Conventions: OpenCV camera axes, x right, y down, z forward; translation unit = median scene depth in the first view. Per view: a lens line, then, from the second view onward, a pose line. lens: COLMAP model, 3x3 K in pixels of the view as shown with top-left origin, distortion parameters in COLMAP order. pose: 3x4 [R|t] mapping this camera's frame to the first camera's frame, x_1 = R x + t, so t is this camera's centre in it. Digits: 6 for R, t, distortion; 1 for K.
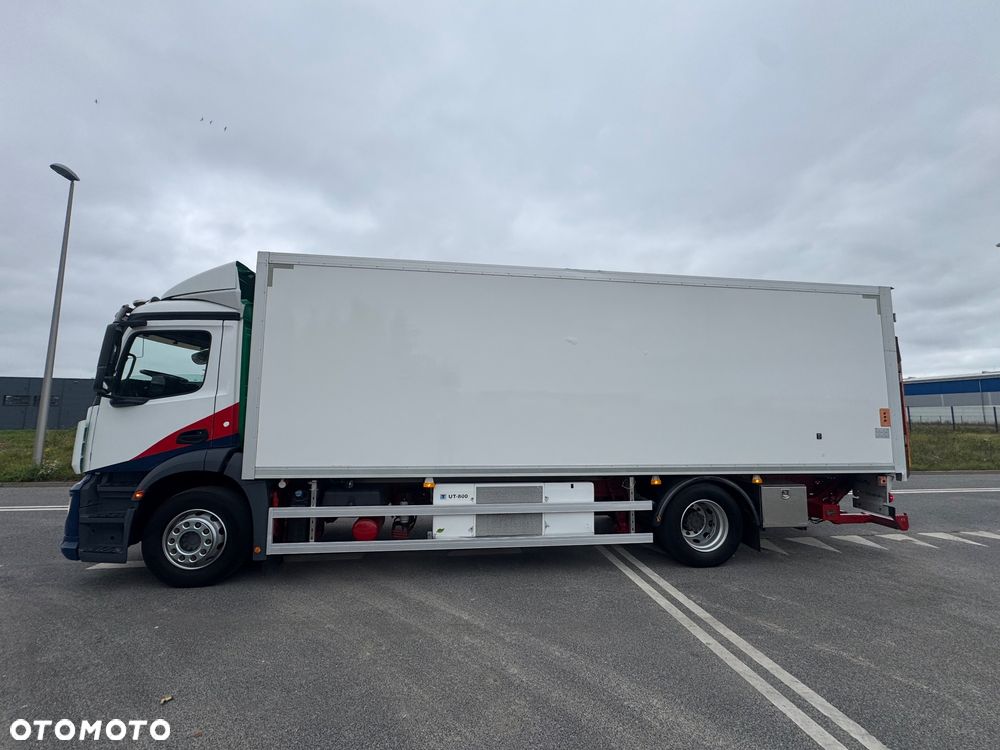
lens RADIAL K [[399.2, 0, 498.1], [0, 399.2, 375.5], [0, 0, 1]] dist [-0.002820, 0.000273]
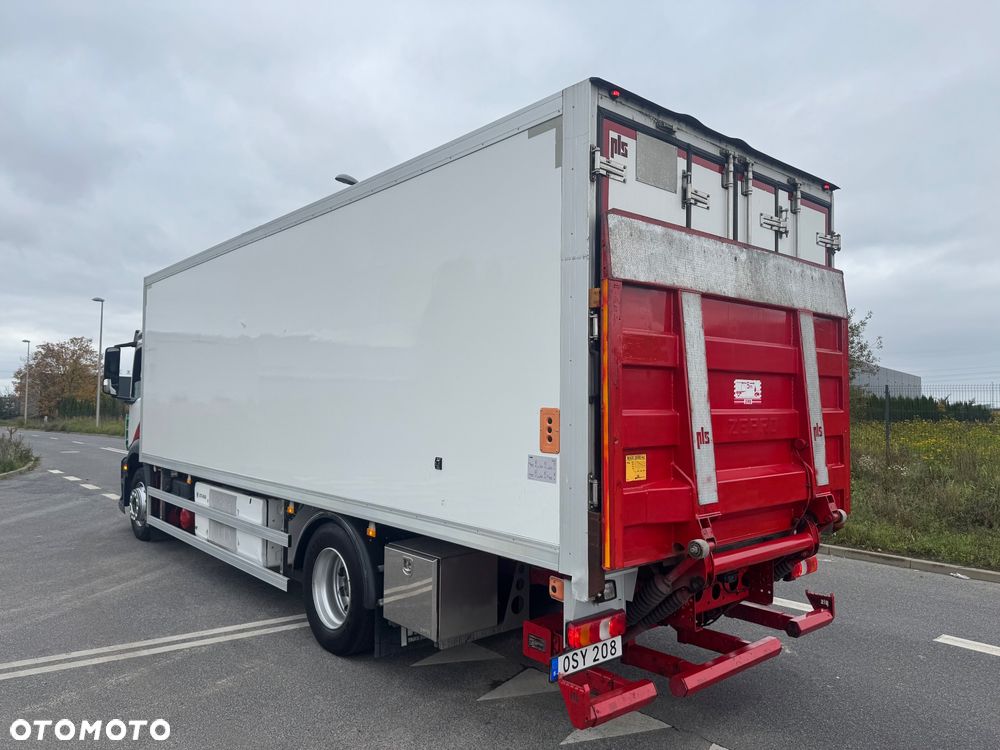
lens RADIAL K [[693.4, 0, 502.6], [0, 693.4, 371.4], [0, 0, 1]] dist [0.111233, -0.153079]
pose [[0.559233, -0.038372, -0.828122, 1.540145], [0.082093, 0.996582, 0.009260, 0.035935], [0.824936, -0.073161, 0.560472, 0.577491]]
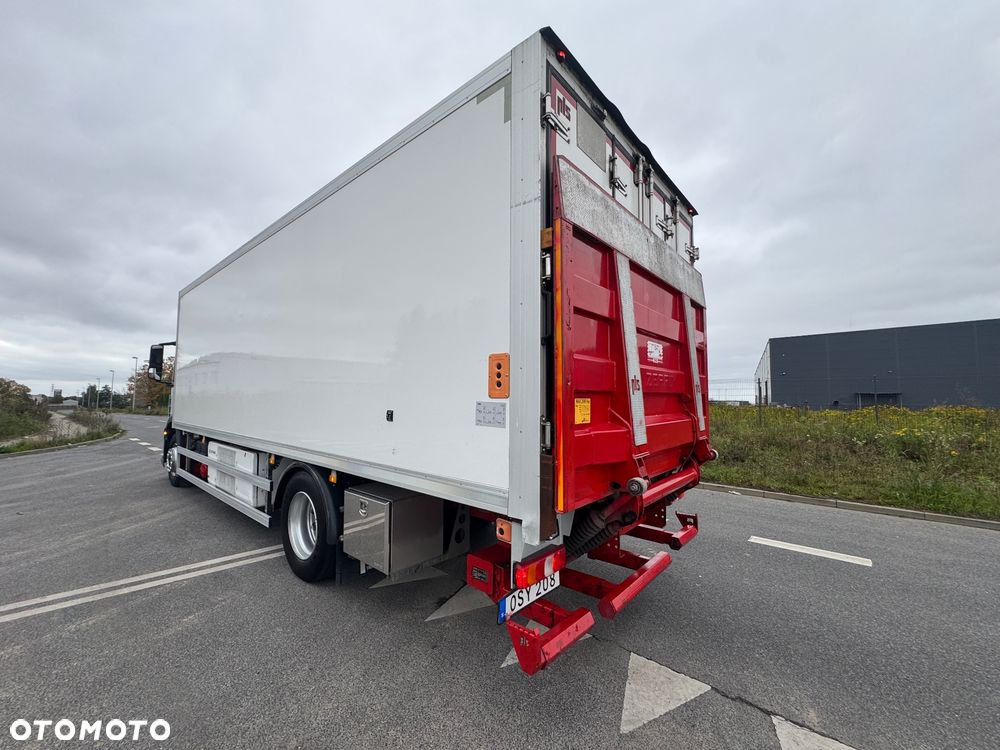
lens RADIAL K [[399.2, 0, 498.1], [0, 399.2, 375.5], [0, 0, 1]] dist [-0.002820, 0.000273]
pose [[0.667955, -0.045276, -0.742823, 1.284152], [0.076028, 0.997077, 0.007592, 0.102767], [0.740308, -0.061546, 0.669445, 0.733477]]
